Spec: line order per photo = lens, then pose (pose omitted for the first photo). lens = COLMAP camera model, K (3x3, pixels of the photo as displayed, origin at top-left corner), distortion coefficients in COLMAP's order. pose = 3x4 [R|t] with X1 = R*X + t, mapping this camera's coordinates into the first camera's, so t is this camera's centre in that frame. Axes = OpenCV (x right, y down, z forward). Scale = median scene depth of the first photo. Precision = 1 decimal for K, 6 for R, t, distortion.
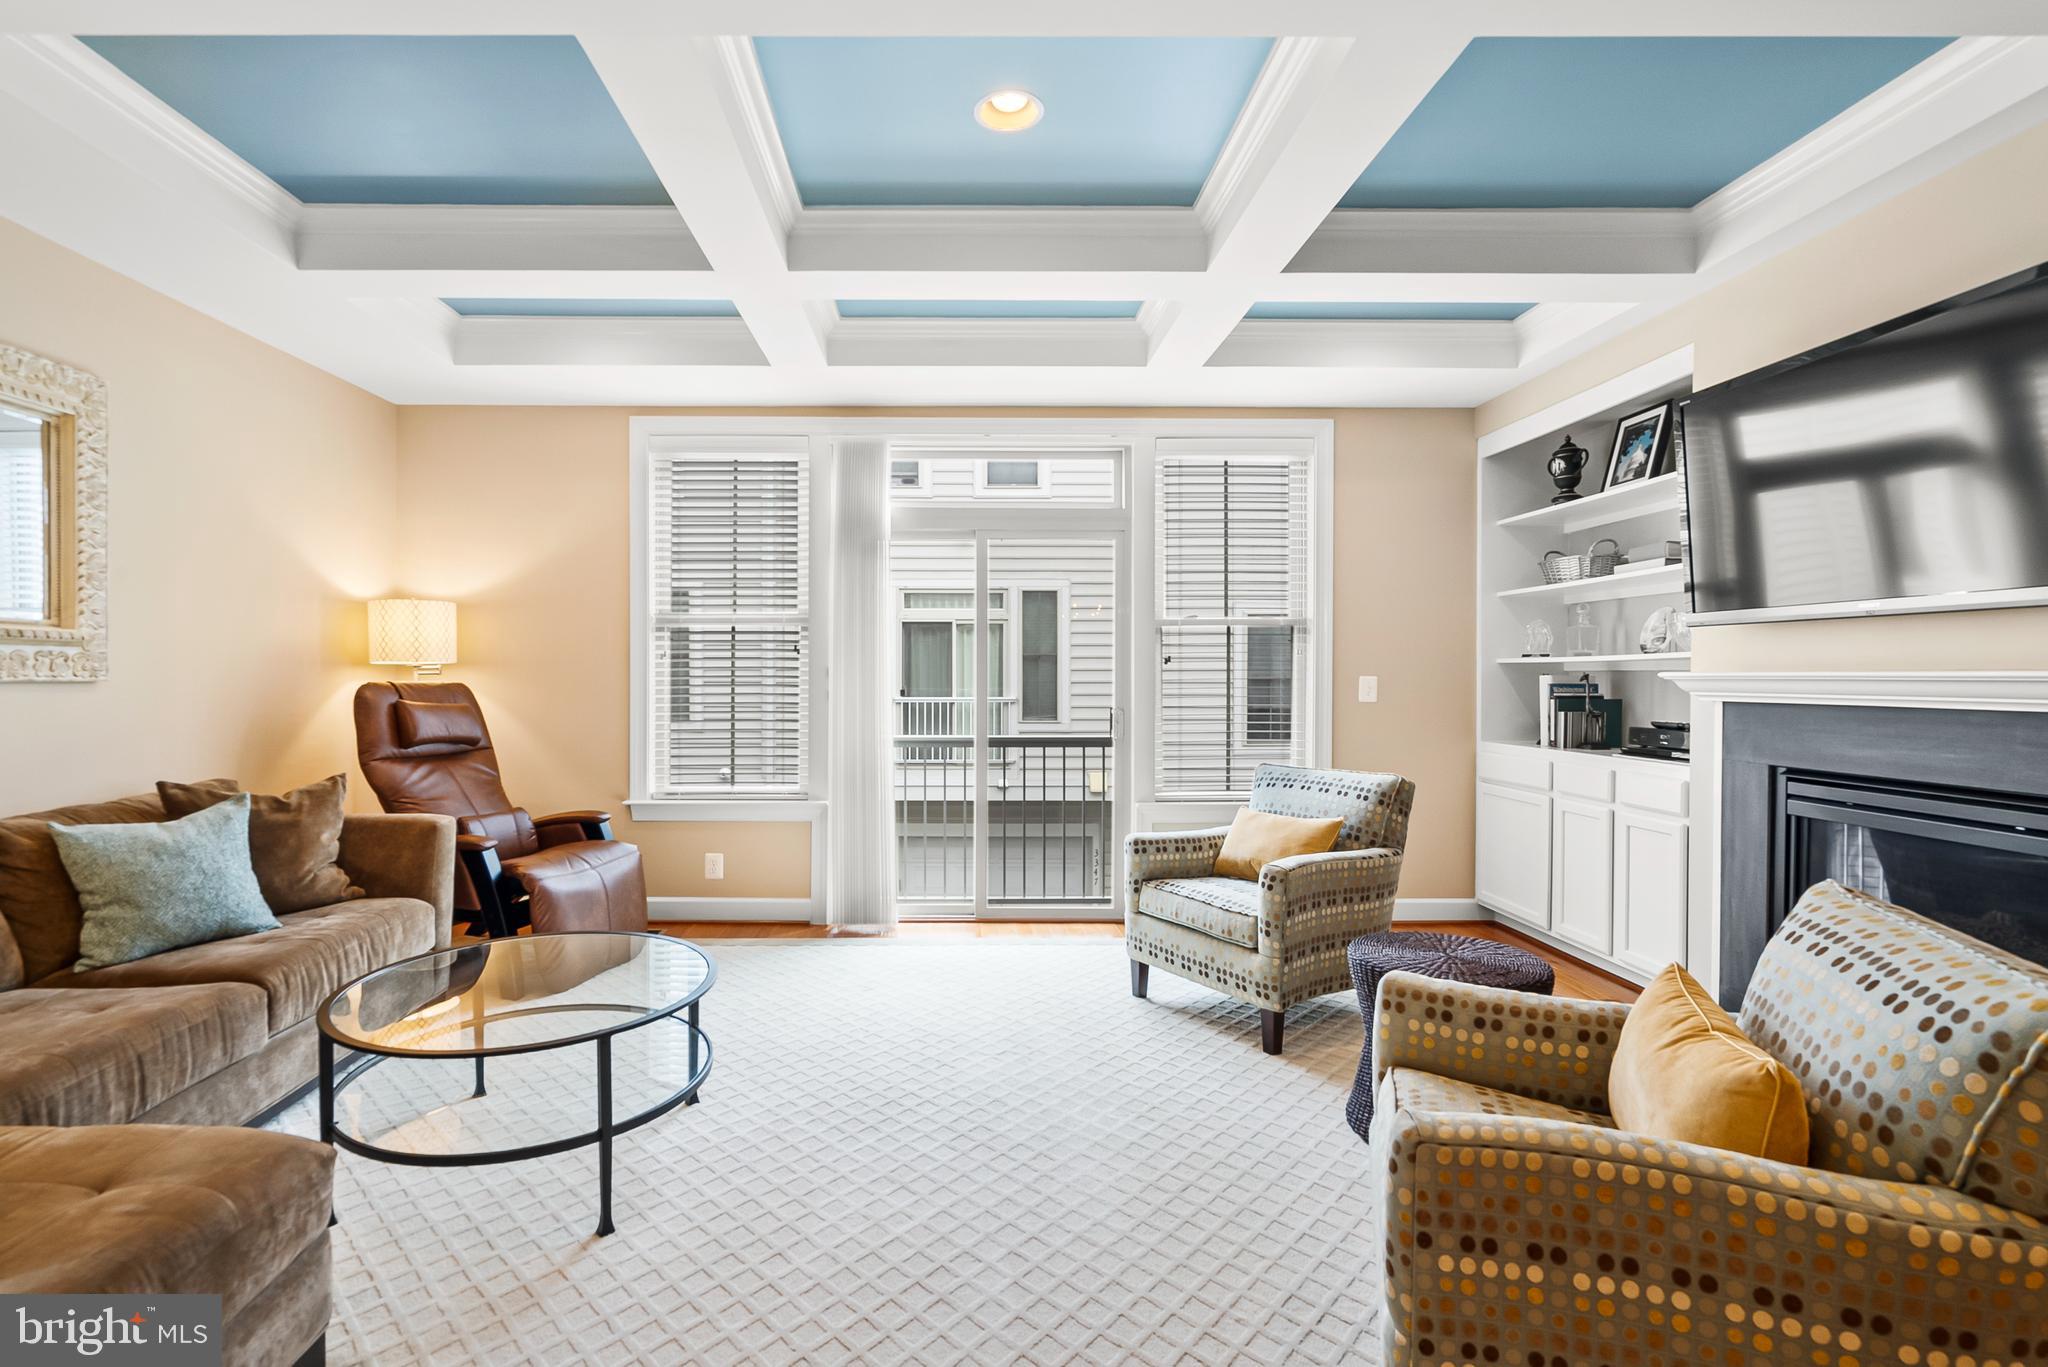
lens RADIAL K [[964.0, 0, 950.8], [0, 964.0, 686.0], [0, 0, 1]] dist [-0.002557, 0.000275]
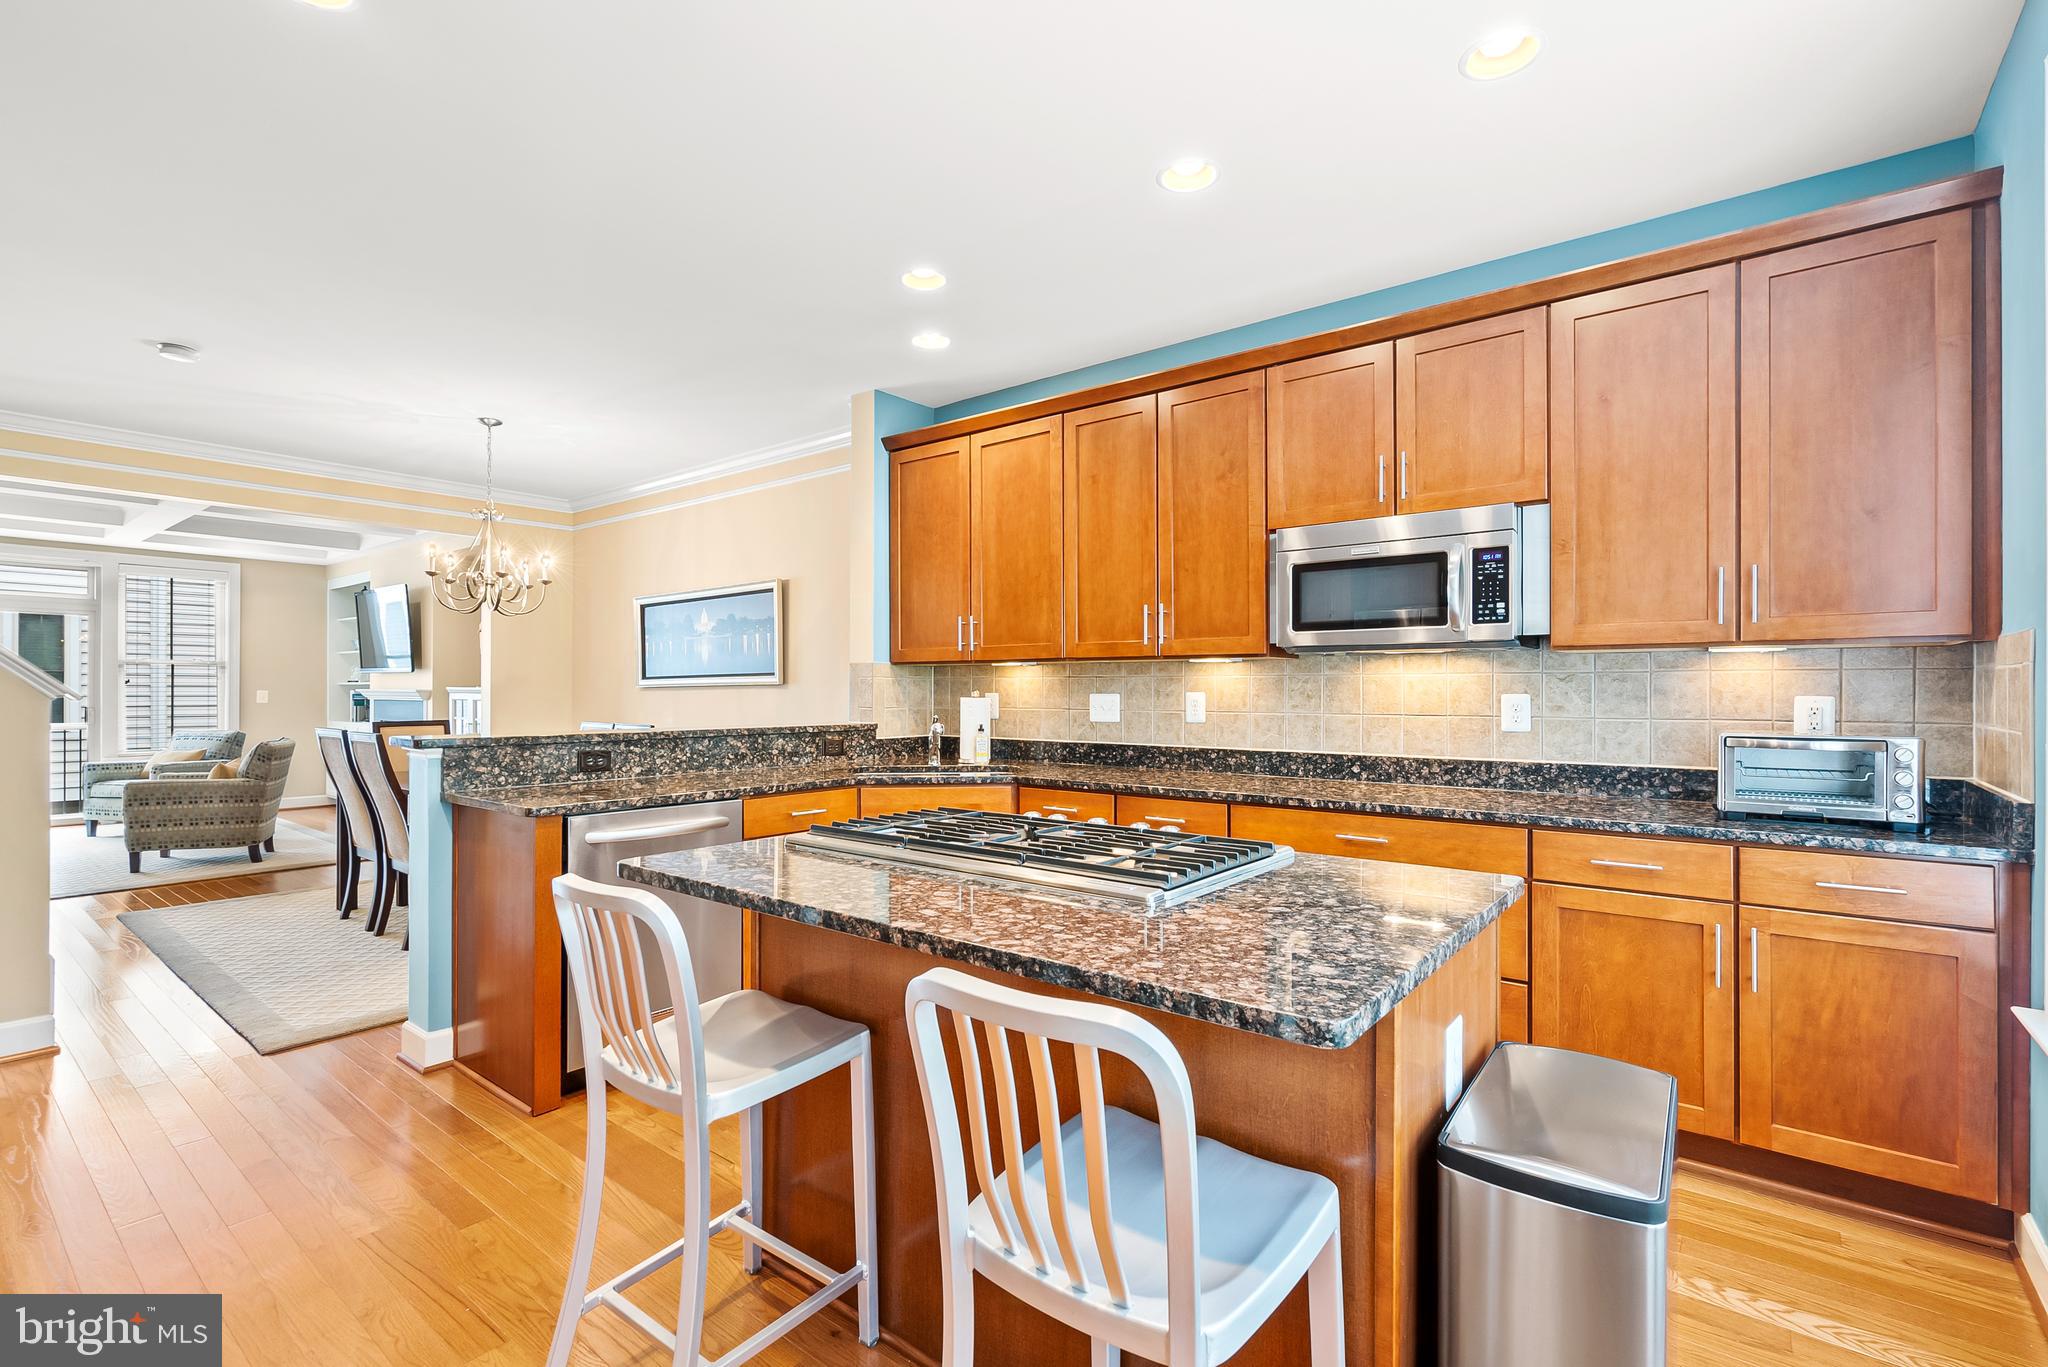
lens RADIAL K [[926.4, 0, 1031.8], [0, 926.4, 686.6], [0, 0, 1]] dist [-0.006401, 0.000739]
pose [[0.614277, 0.007471, 0.789055, -0.135621], [0.005646, 0.999888, -0.013863, 0.021825], [-0.789071, 0.012971, 0.614166, -1.836200]]
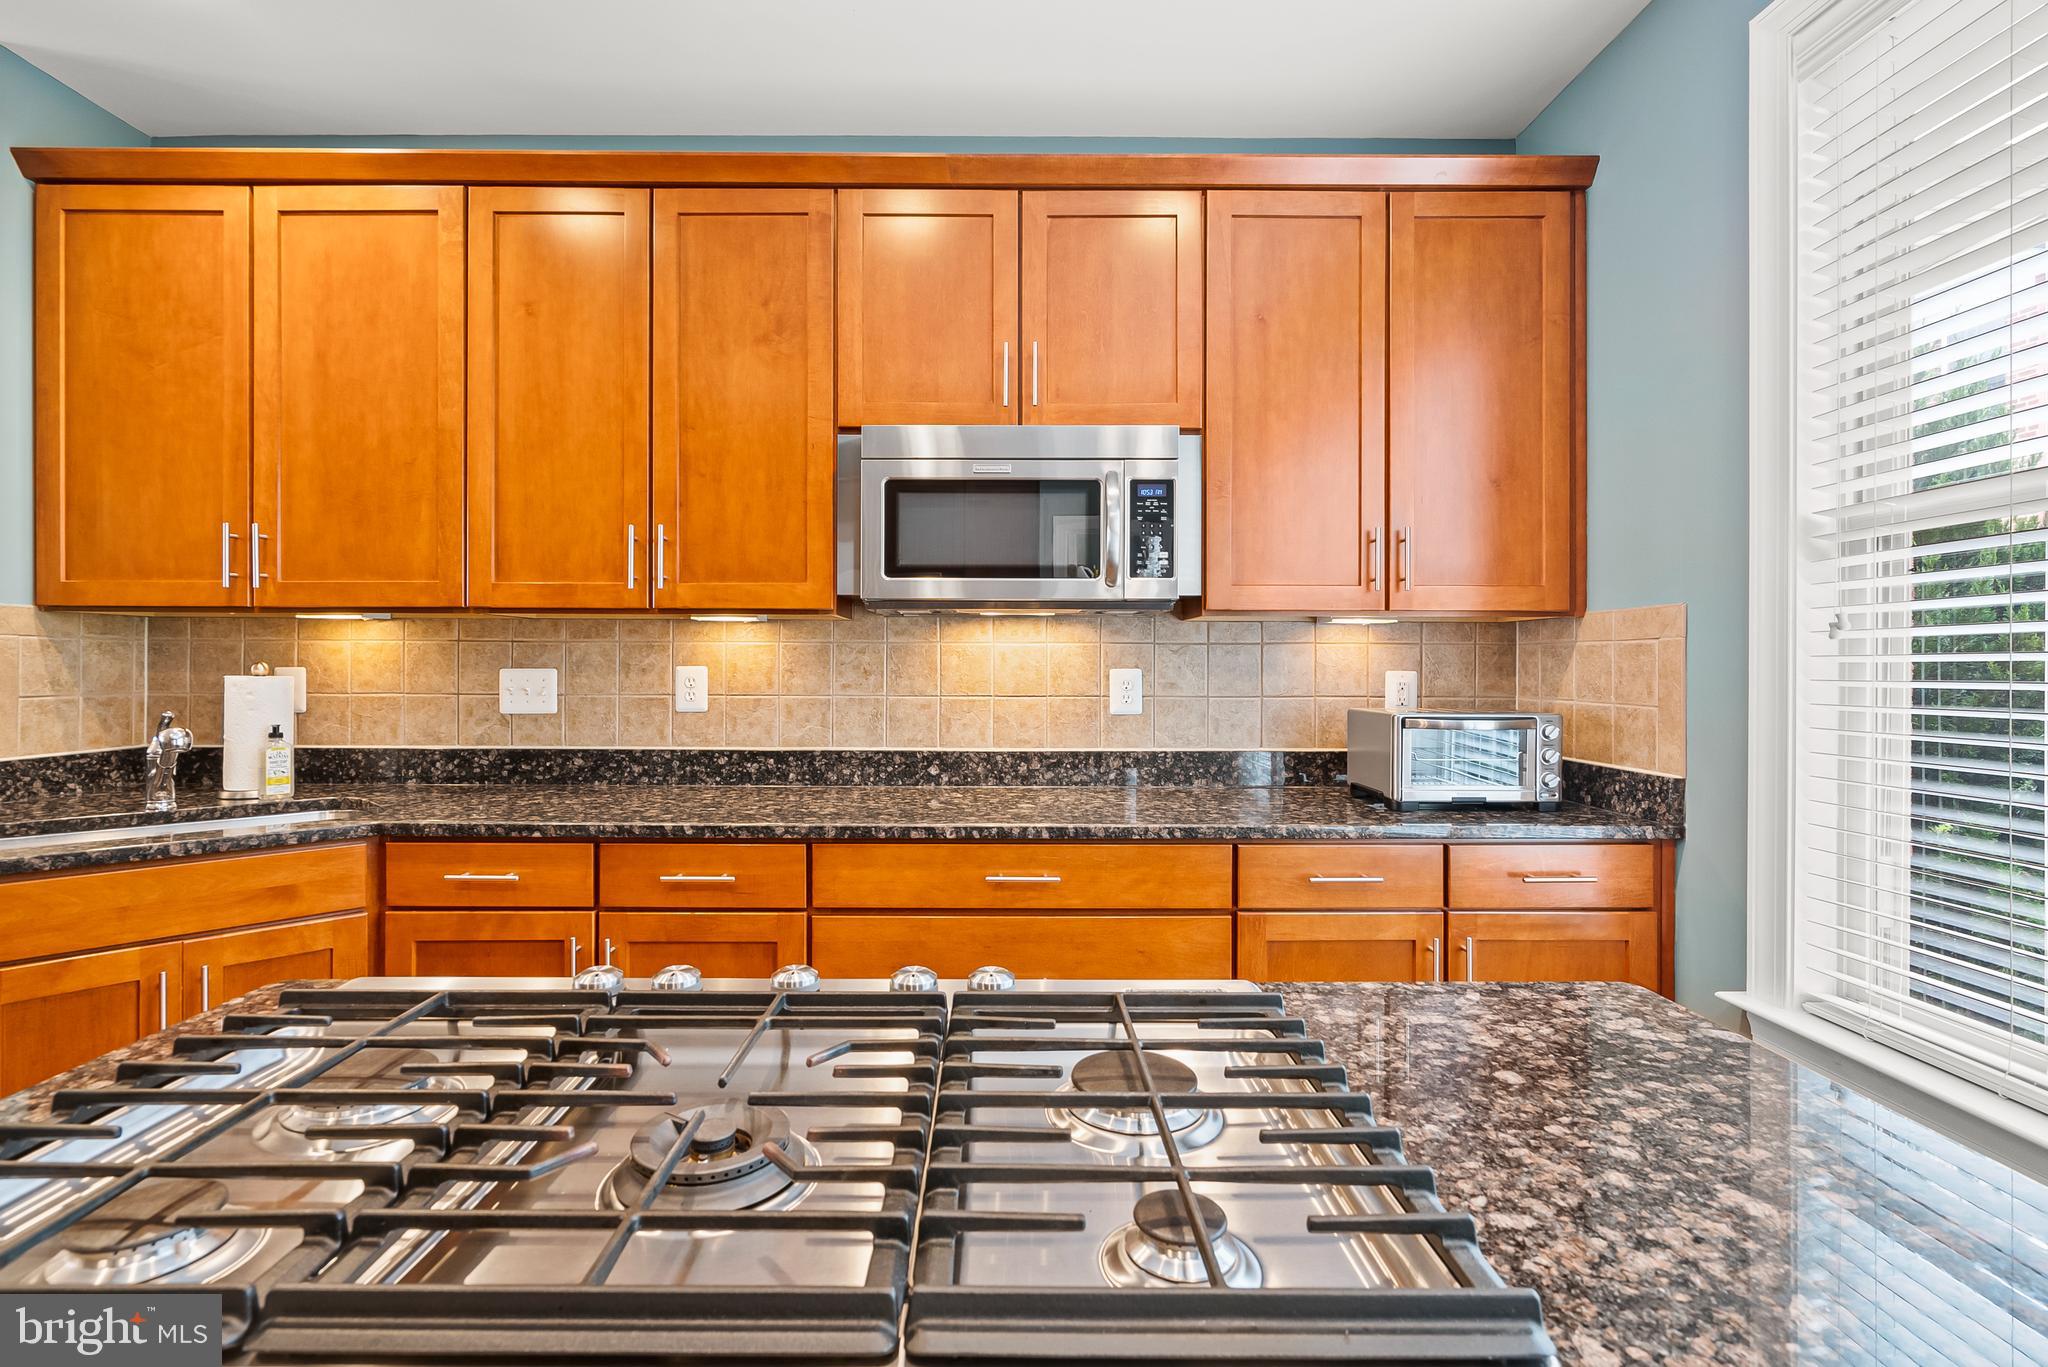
lens RADIAL K [[936.2, 0, 1002.5], [0, 936.2, 662.0], [0, 0, 1]] dist [-0.004190, 0.000375]
pose [[-0.005864, 0.006877, 0.999959, 0.094700], [0.008395, 0.999941, -0.006828, 0.018346], [-0.999948, 0.008354, -0.005922, -1.573631]]
